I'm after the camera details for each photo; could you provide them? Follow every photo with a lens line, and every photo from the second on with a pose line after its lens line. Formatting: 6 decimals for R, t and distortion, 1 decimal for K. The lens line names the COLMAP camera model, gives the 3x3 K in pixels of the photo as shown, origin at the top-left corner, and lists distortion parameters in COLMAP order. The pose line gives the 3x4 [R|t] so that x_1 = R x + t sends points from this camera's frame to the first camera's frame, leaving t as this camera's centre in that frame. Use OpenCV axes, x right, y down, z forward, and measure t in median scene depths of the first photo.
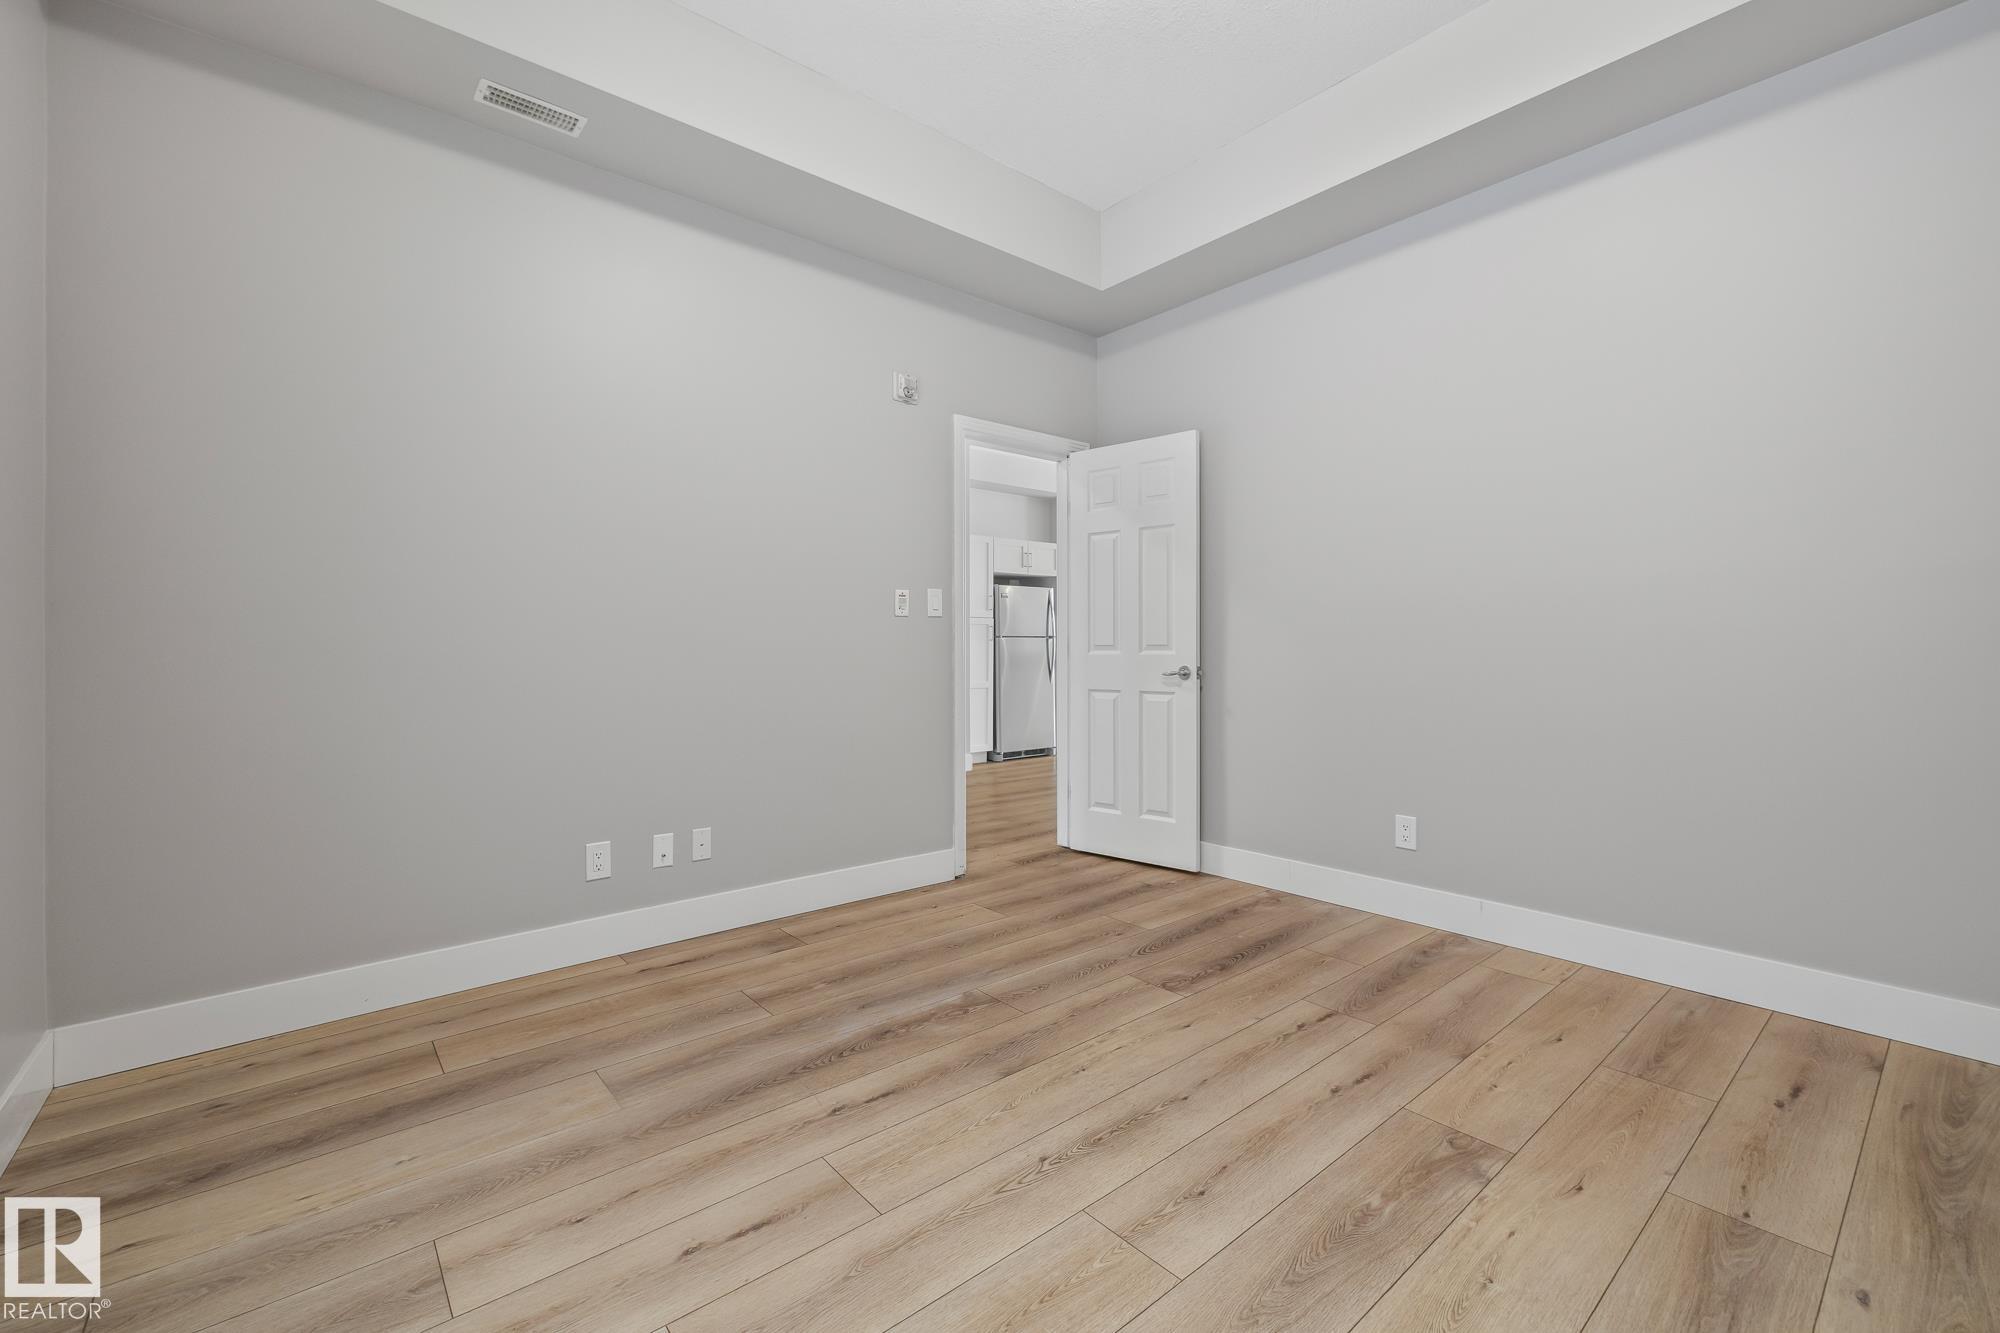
lens RADIAL K [[843.9, 0, 1002.6], [0, 843.9, 651.3], [0, 0, 1]] dist [-0.000360, 0.000180]
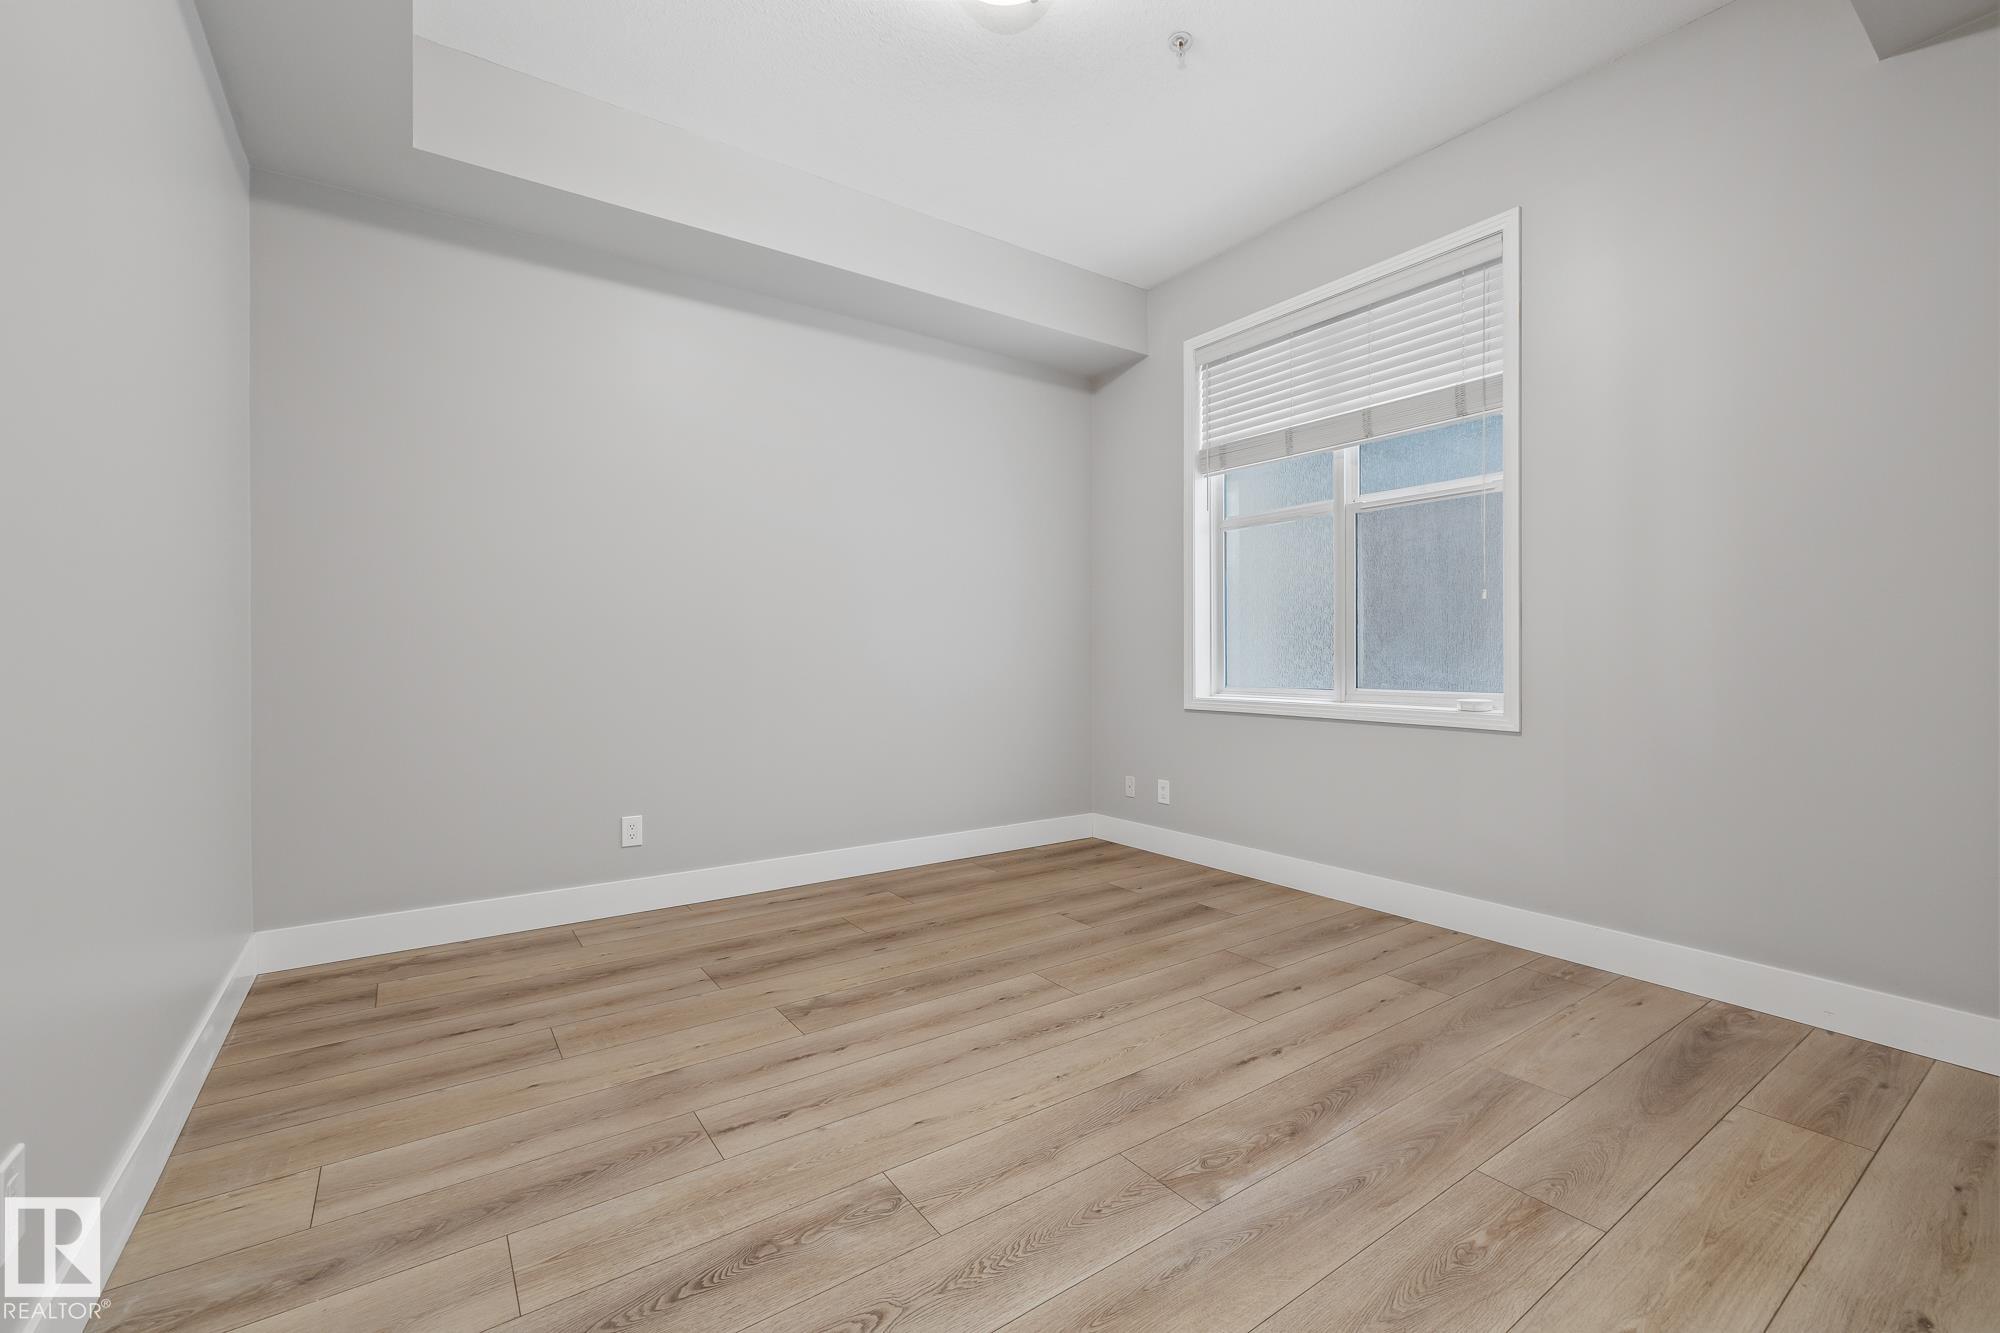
lens RADIAL K [[843.9, 0, 1002.6], [0, 843.9, 651.3], [0, 0, 1]] dist [-0.000360, 0.000180]
pose [[-0.996438, 0.005278, 0.084163, 0.071243], [0.004903, 0.999977, -0.004662, -0.007218], [-0.084185, -0.004233, -0.996441, 1.917515]]
